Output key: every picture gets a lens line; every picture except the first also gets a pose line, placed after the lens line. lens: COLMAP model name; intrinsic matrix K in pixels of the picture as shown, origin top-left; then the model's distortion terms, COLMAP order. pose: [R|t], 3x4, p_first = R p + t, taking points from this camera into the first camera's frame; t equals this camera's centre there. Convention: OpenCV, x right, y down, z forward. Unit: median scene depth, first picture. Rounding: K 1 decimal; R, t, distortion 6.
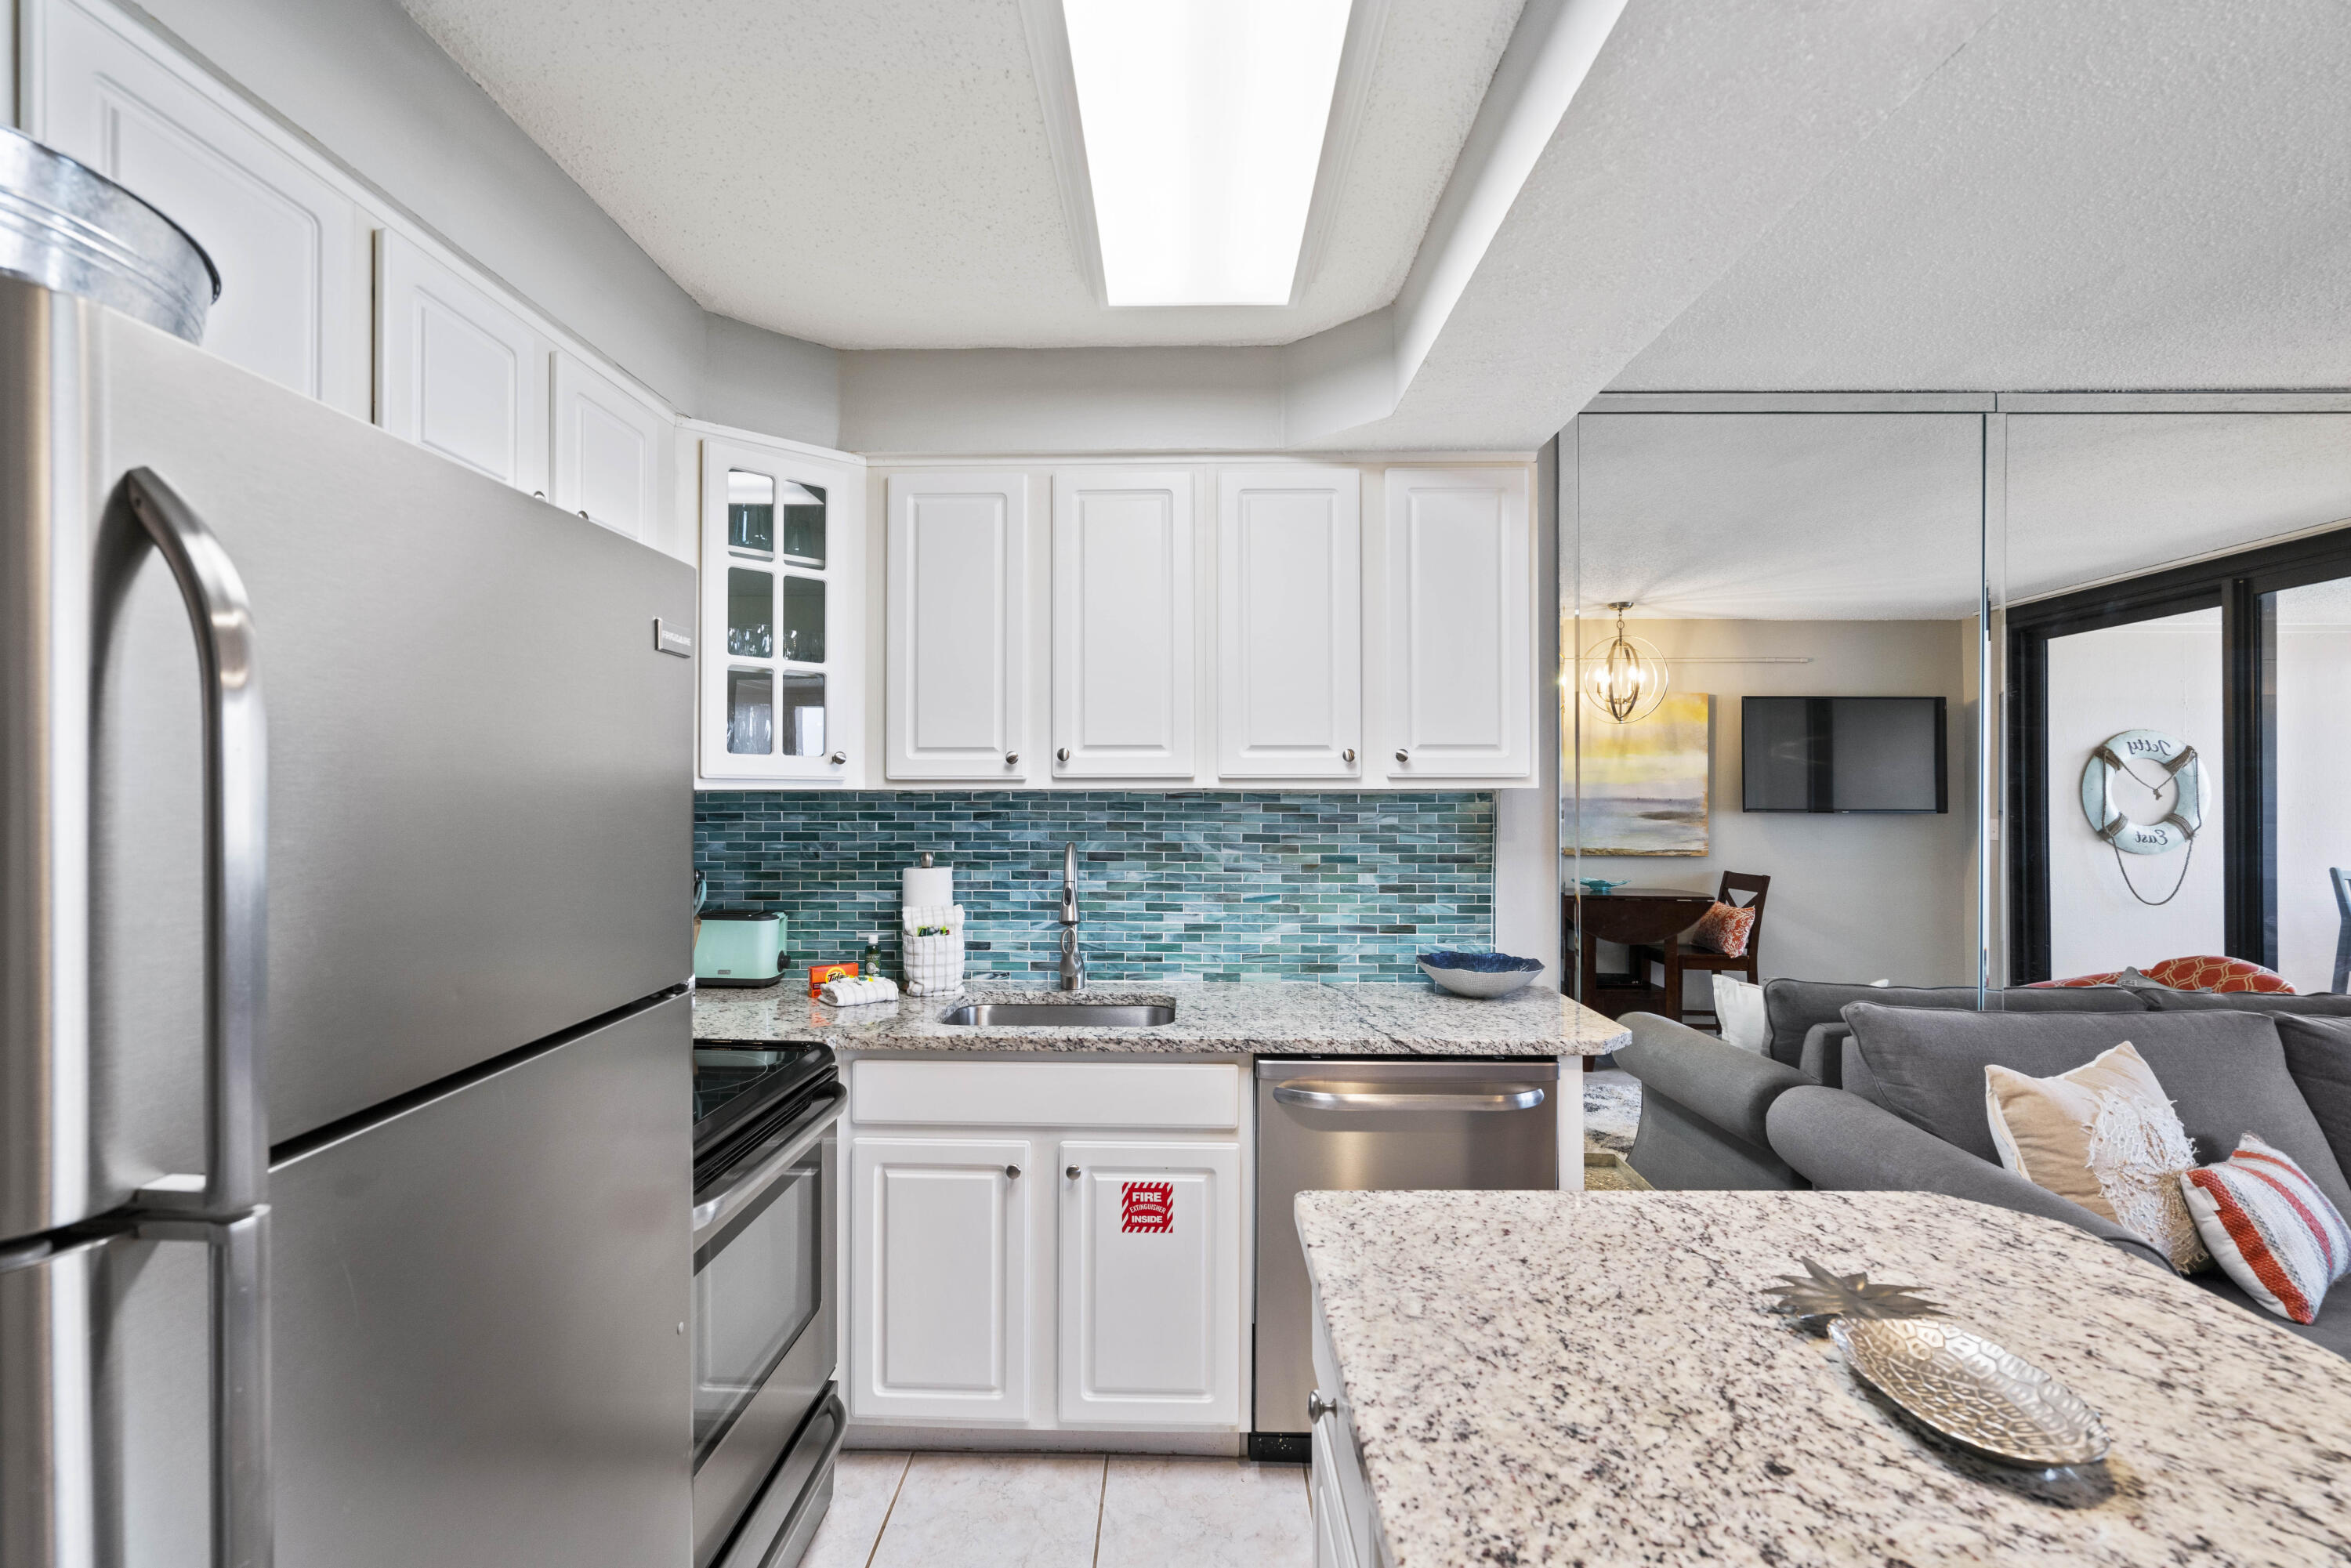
lens RADIAL K [[1059.8, 0, 1168.5], [0, 1059.8, 795.8], [0, 0, 1]] dist [-0.002973, 0.001700]
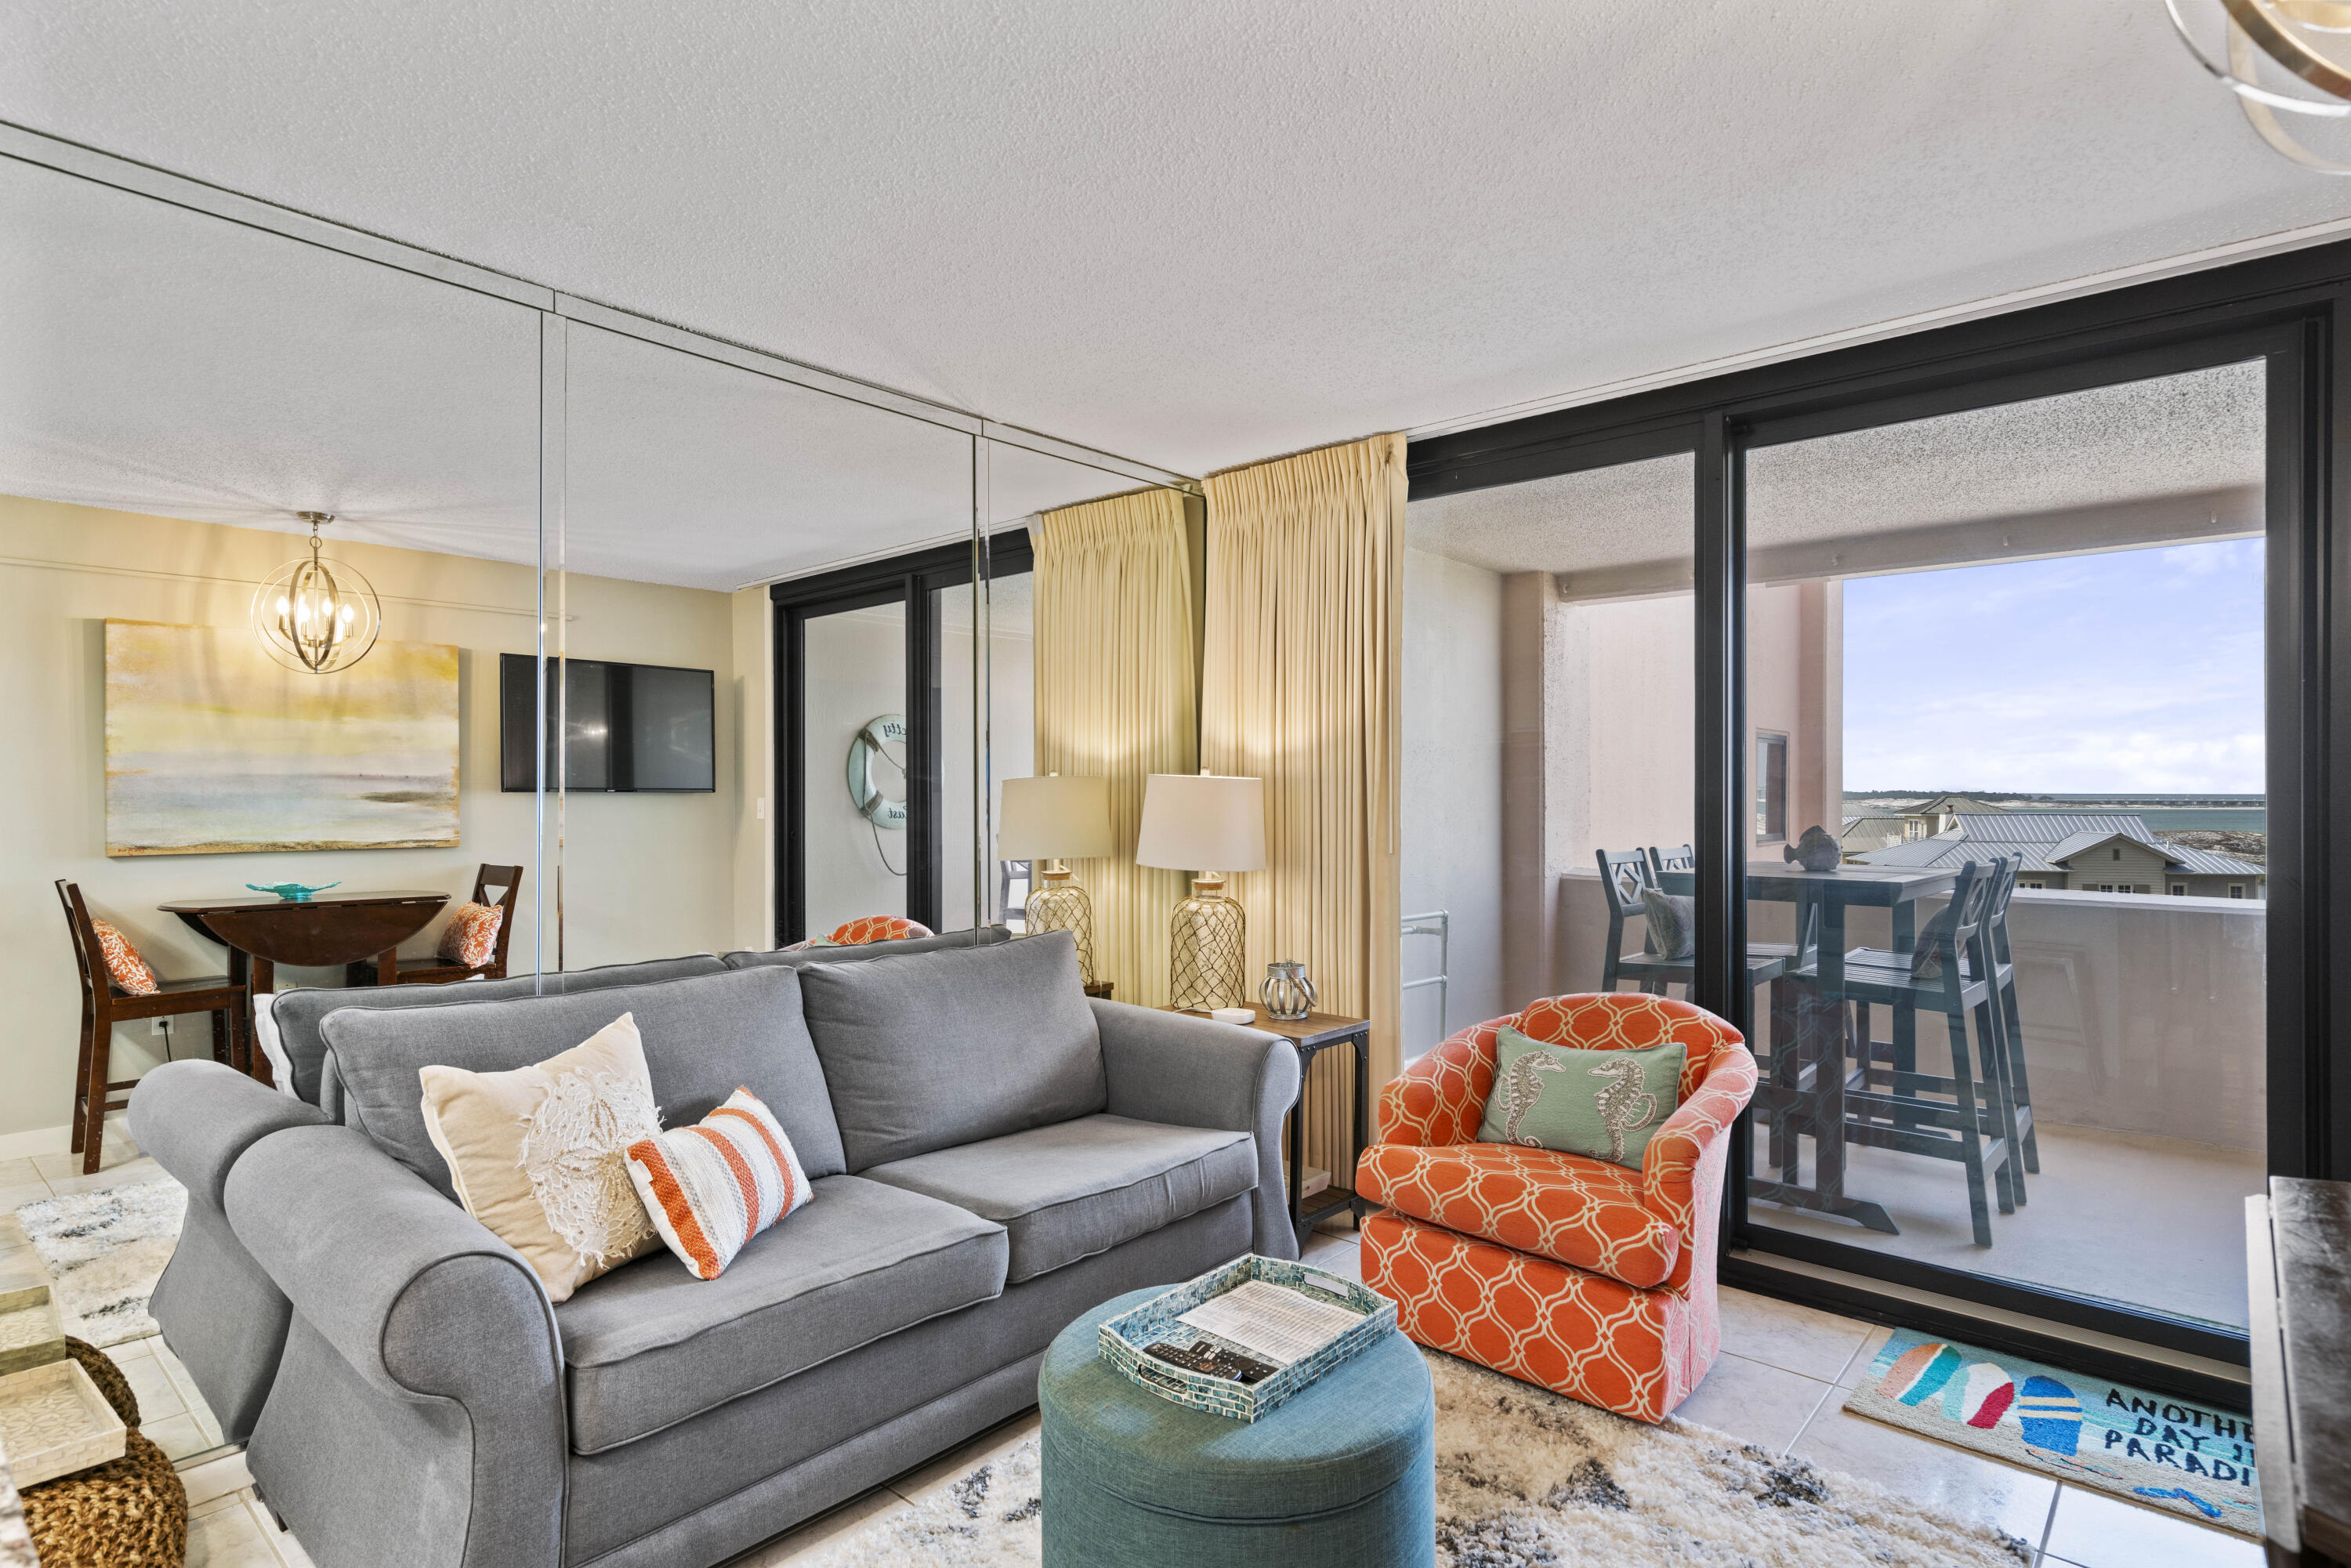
lens RADIAL K [[1211.6, 0, 1158.7], [0, 1211.6, 785.3], [0, 0, 1]] dist [0.004680, 0.000322]
pose [[0.650725, 0.001257, 0.759312, 0.338607], [0.002019, 0.999992, -0.003386, 0.032439], [-0.759311, 0.003736, 0.650718, -0.032044]]
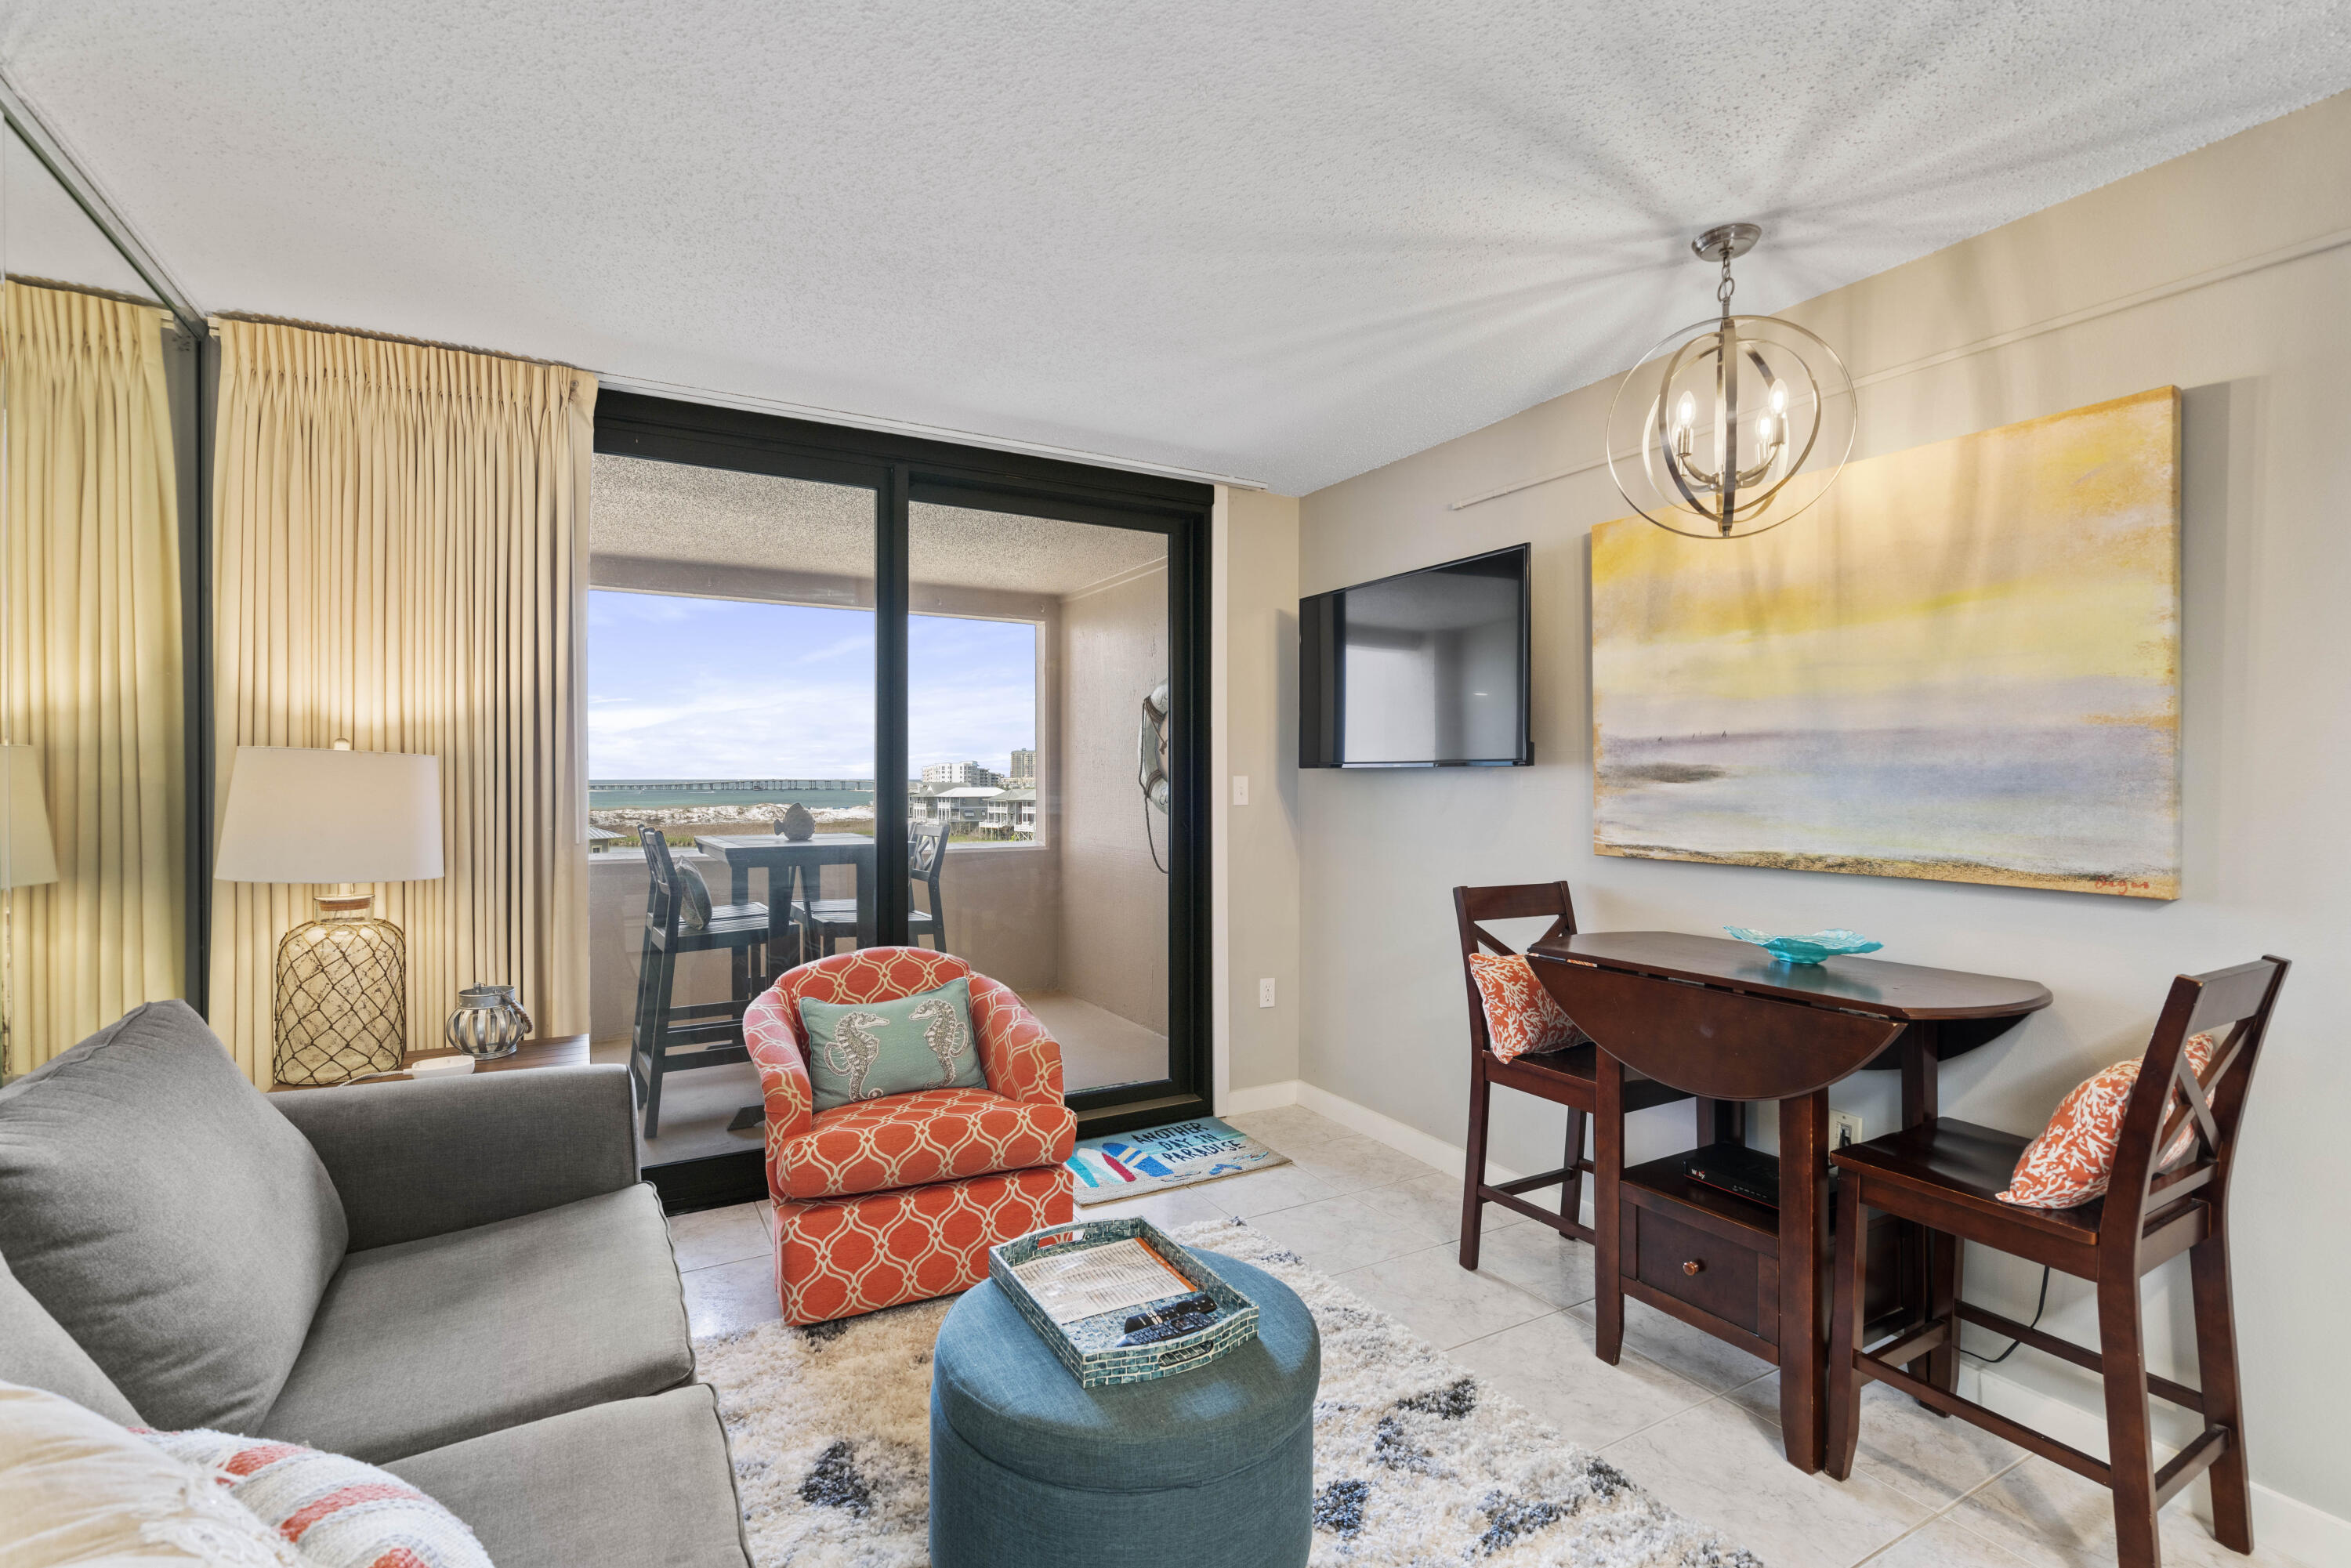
lens RADIAL K [[1052.6, 0, 1153.6], [0, 1052.6, 778.7], [0, 0, 1]] dist [-0.007283, 0.001107]
pose [[-0.500479, -0.002392, 0.865745, 0.351789], [-0.001170, 0.999997, 0.002087, 0.037120], [-0.865748, 0.000032, -0.500481, 0.695745]]
